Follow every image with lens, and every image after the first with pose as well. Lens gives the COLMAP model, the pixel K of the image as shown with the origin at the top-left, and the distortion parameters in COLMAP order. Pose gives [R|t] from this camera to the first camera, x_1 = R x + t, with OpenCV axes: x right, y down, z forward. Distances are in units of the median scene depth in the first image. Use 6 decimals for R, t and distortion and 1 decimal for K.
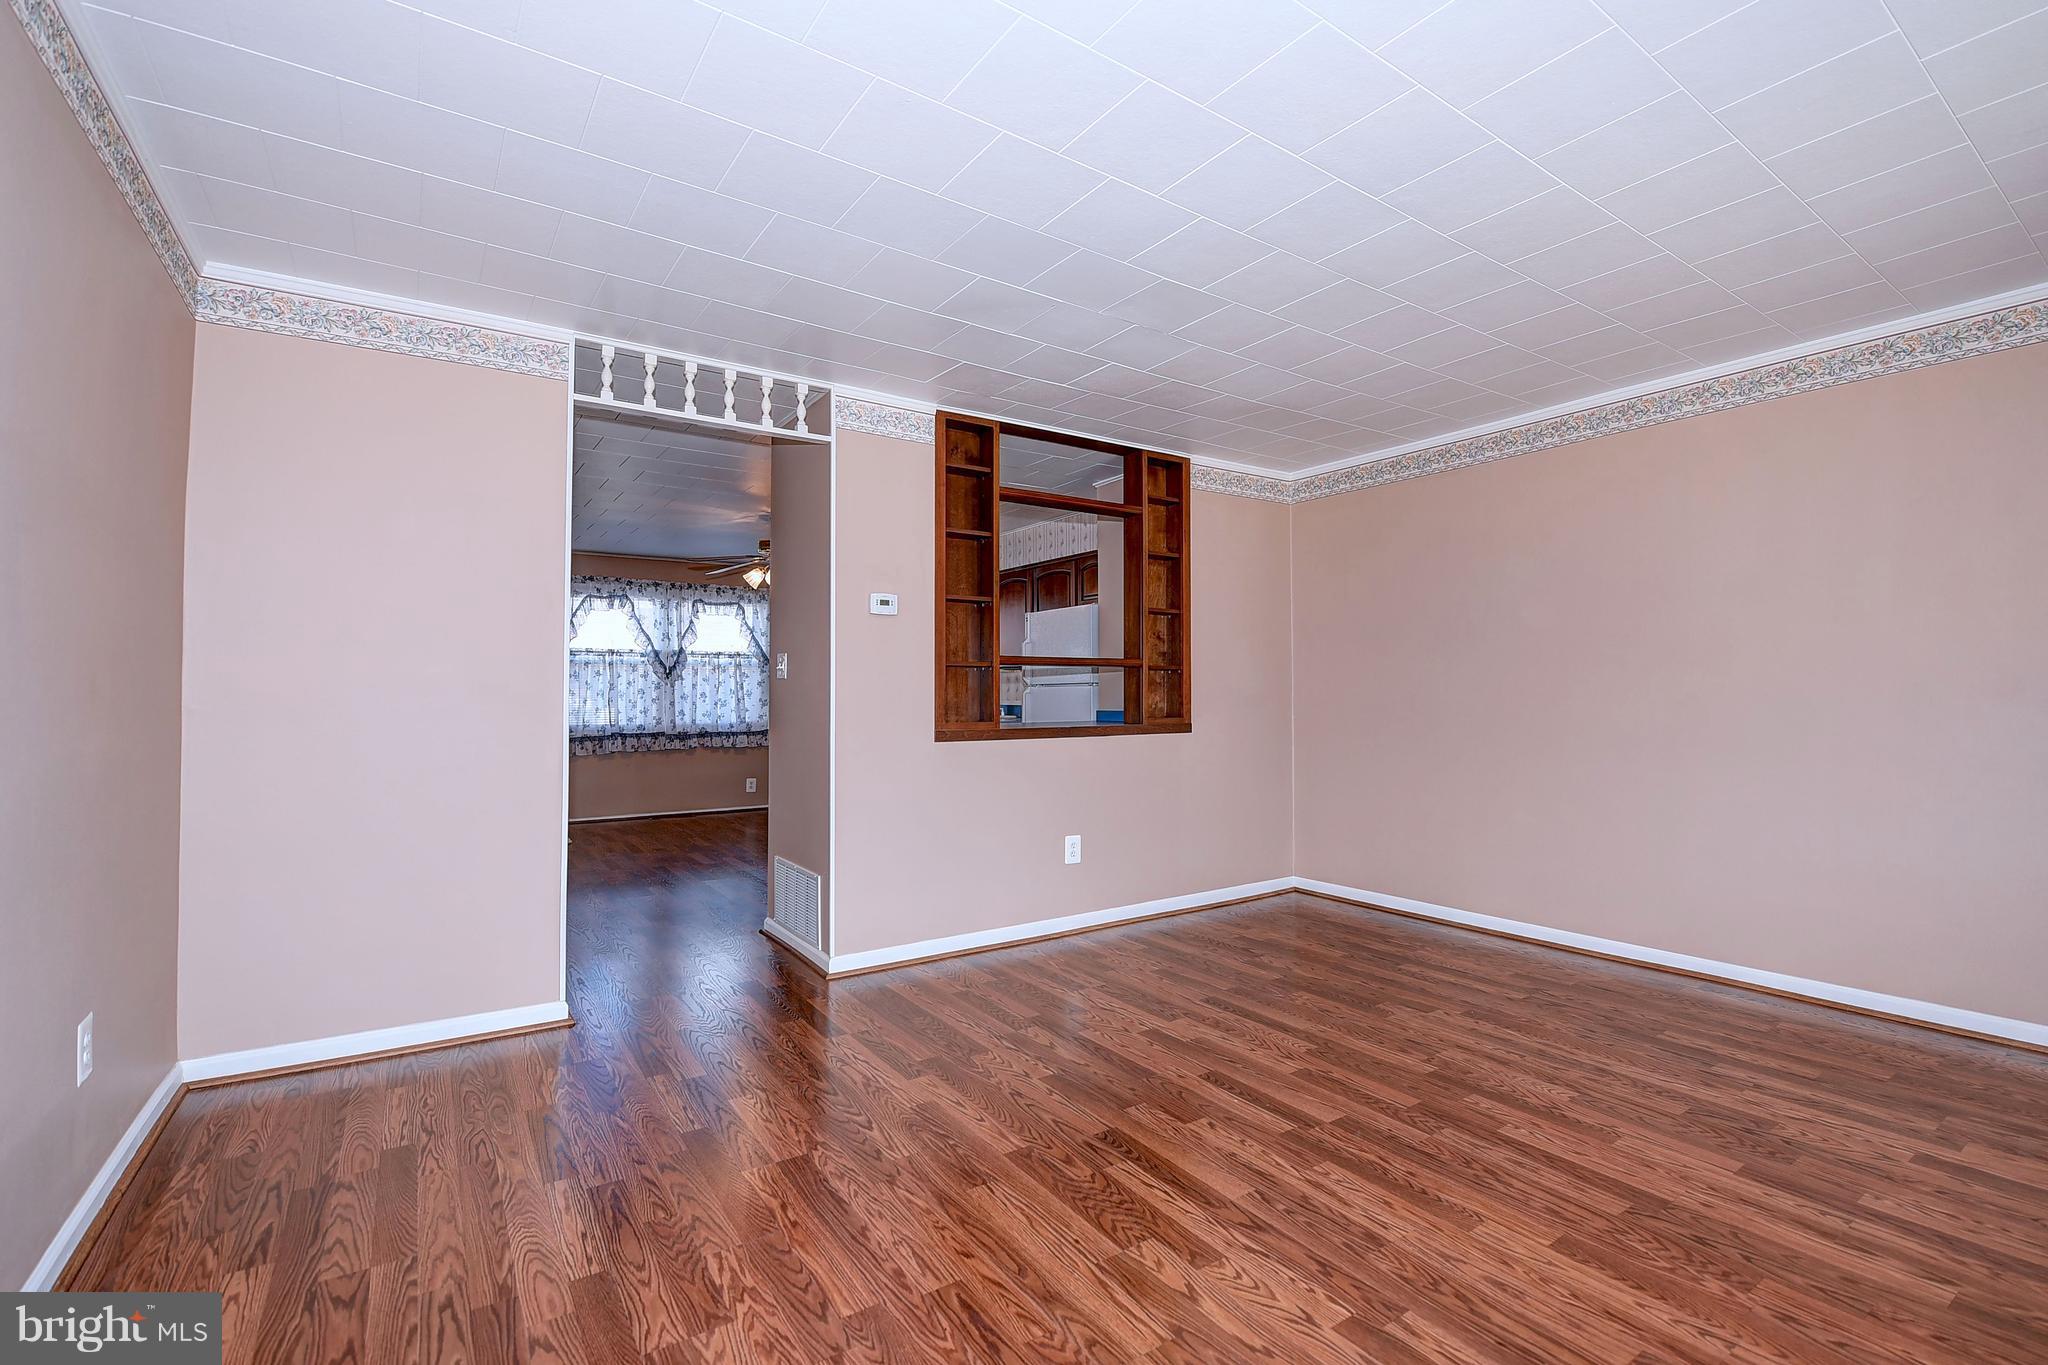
lens RADIAL K [[900.7, 0, 1024.0], [0, 900.7, 682.5], [0, 0, 1]] dist [-0.009282, -0.000421]
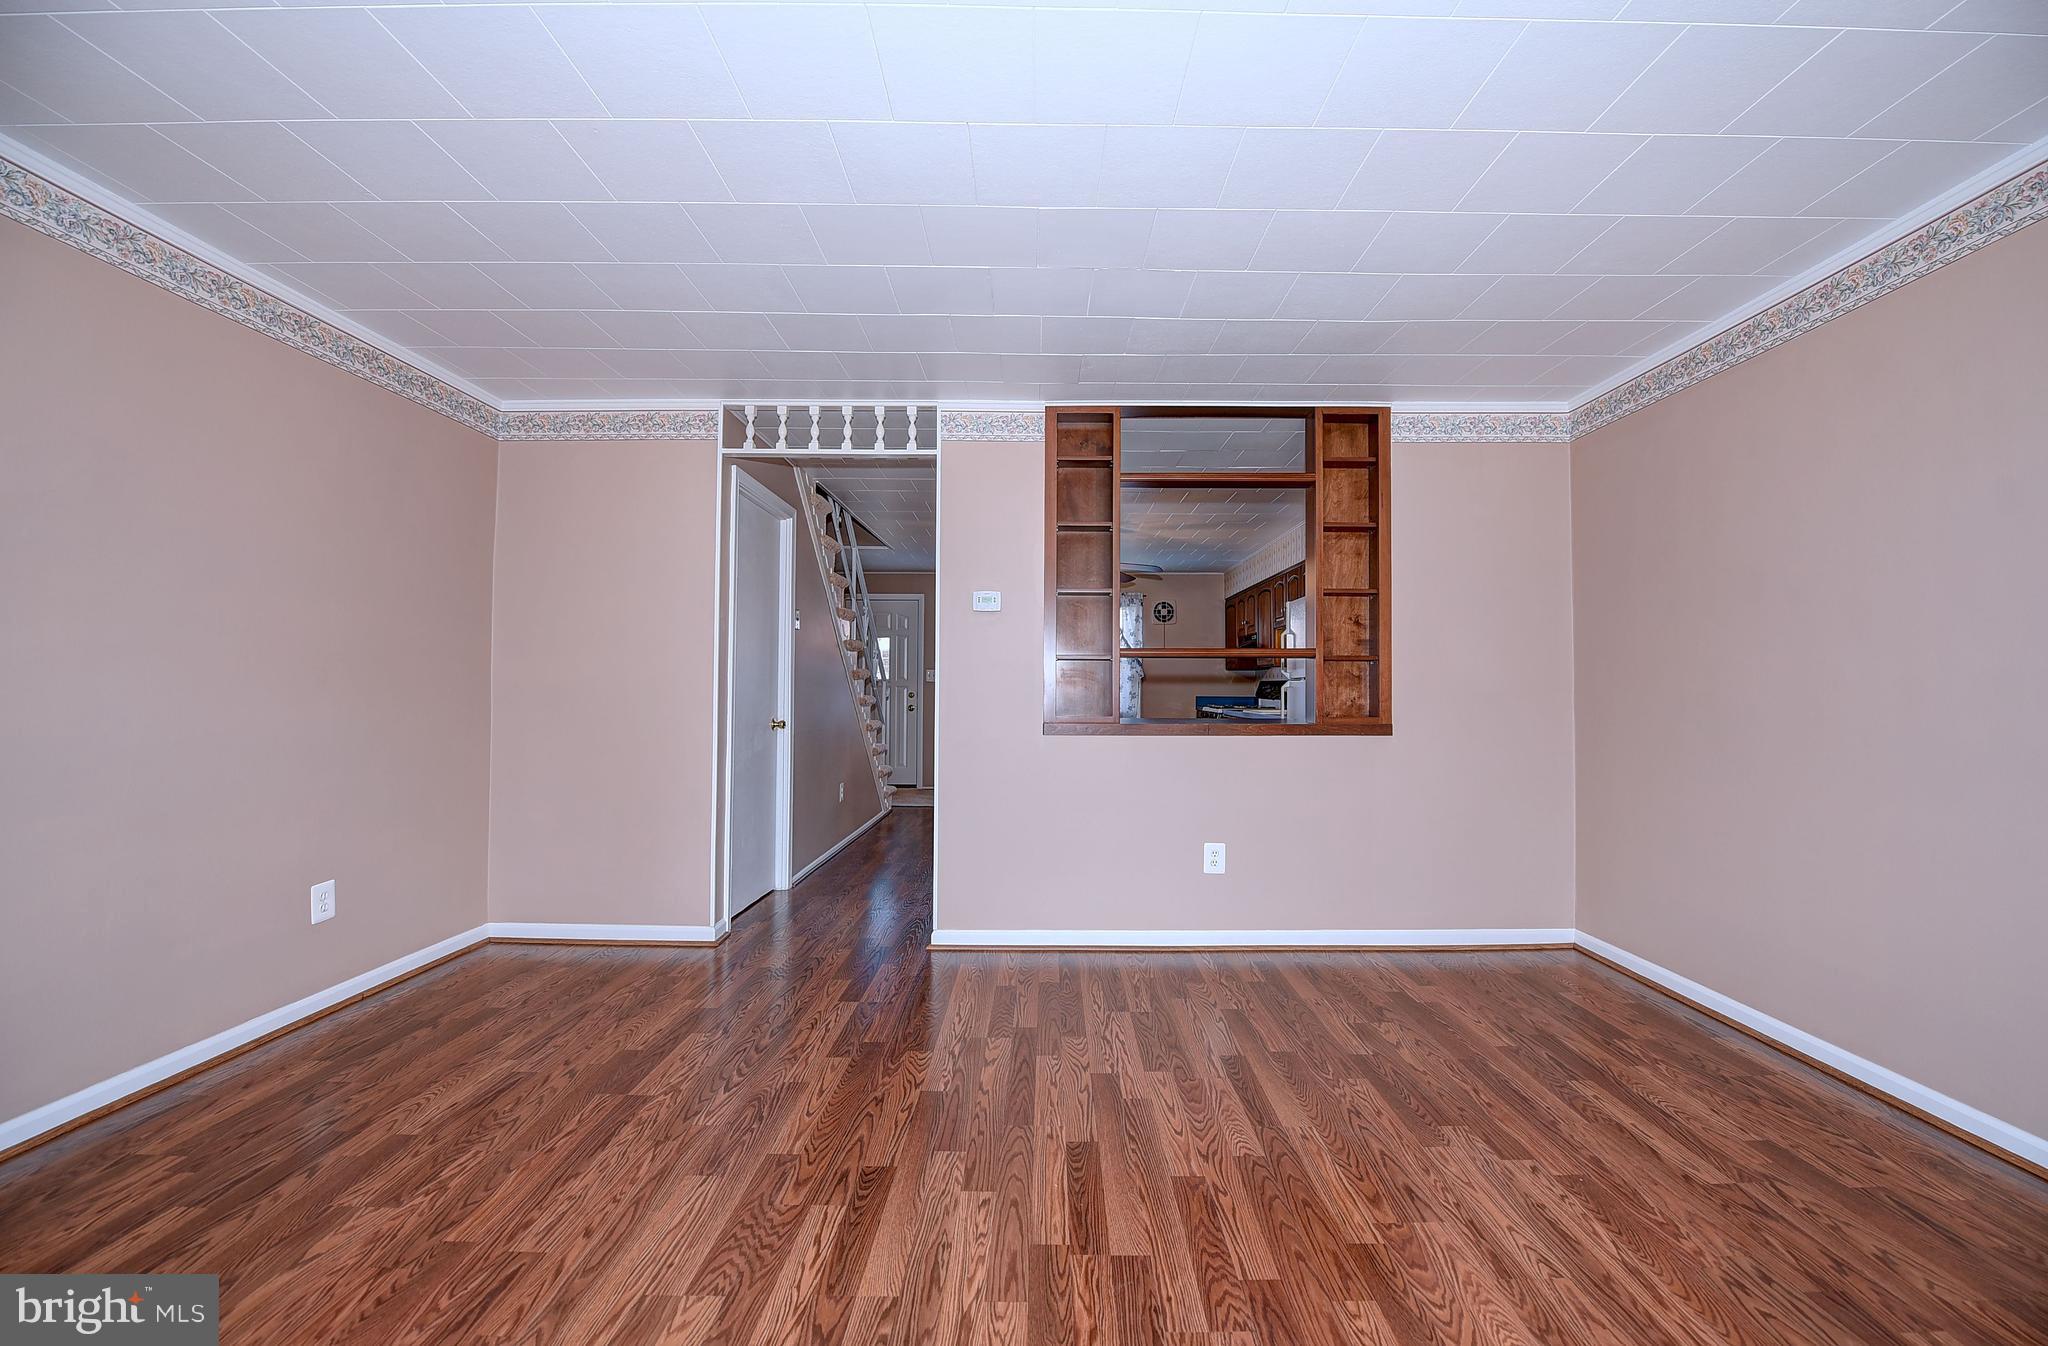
lens RADIAL K [[807.9, 0, 1051.0], [0, 807.9, 672.7], [0, 0, 1]] dist [-0.019154, -0.000240]
pose [[0.831344, -0.005125, -0.555734, 0.446307], [0.001416, 0.999974, -0.007103, 0.003418], [0.555756, 0.005118, 0.831330, 0.272344]]
